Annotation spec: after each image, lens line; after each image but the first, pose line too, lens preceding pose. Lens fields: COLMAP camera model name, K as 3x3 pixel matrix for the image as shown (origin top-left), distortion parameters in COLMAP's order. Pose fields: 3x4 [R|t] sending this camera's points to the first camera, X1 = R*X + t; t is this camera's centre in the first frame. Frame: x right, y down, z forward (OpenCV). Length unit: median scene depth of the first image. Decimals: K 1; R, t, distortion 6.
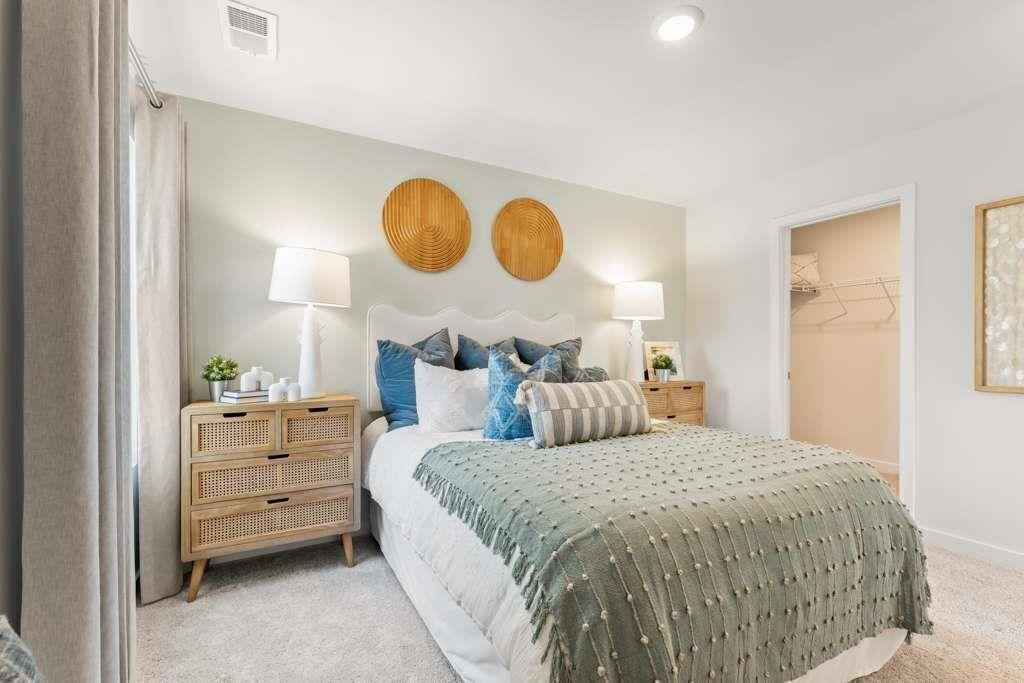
lens RADIAL K [[446.4, 0, 513.6], [0, 446.4, 345.3], [0, 0, 1]] dist [-0.001168, -0.000243]
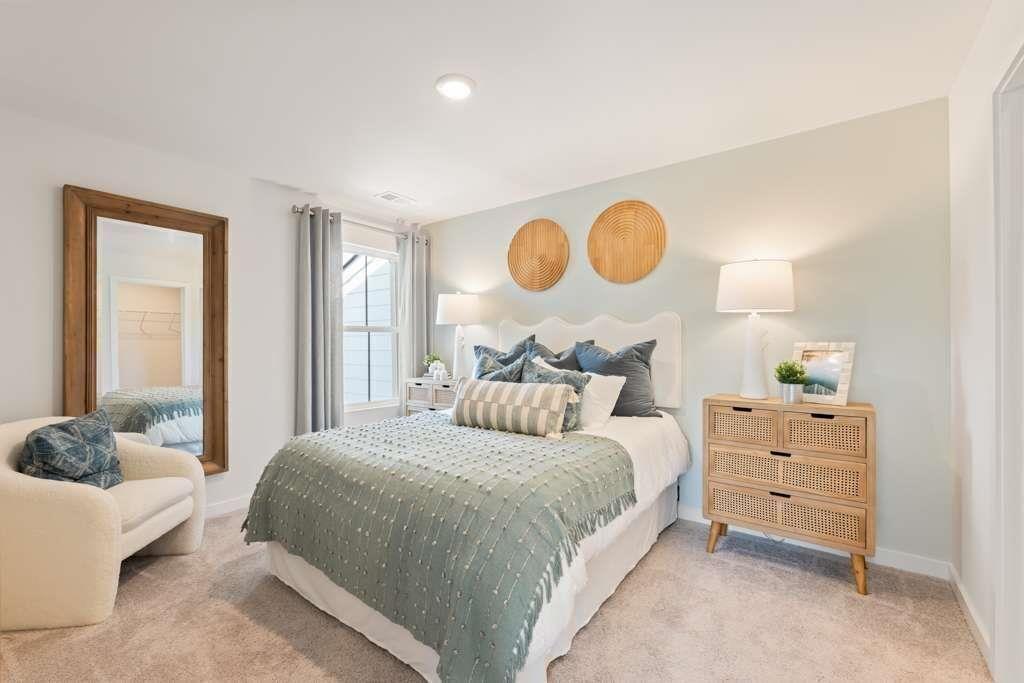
lens RADIAL K [[446.4, 0, 513.6], [0, 446.4, 345.3], [0, 0, 1]] dist [-0.001168, -0.000243]
pose [[0.406903, -0.001966, -0.913469, 0.894688], [0.004486, 0.999990, -0.000154, -0.008411], [0.913460, -0.004035, 0.406908, 0.395667]]
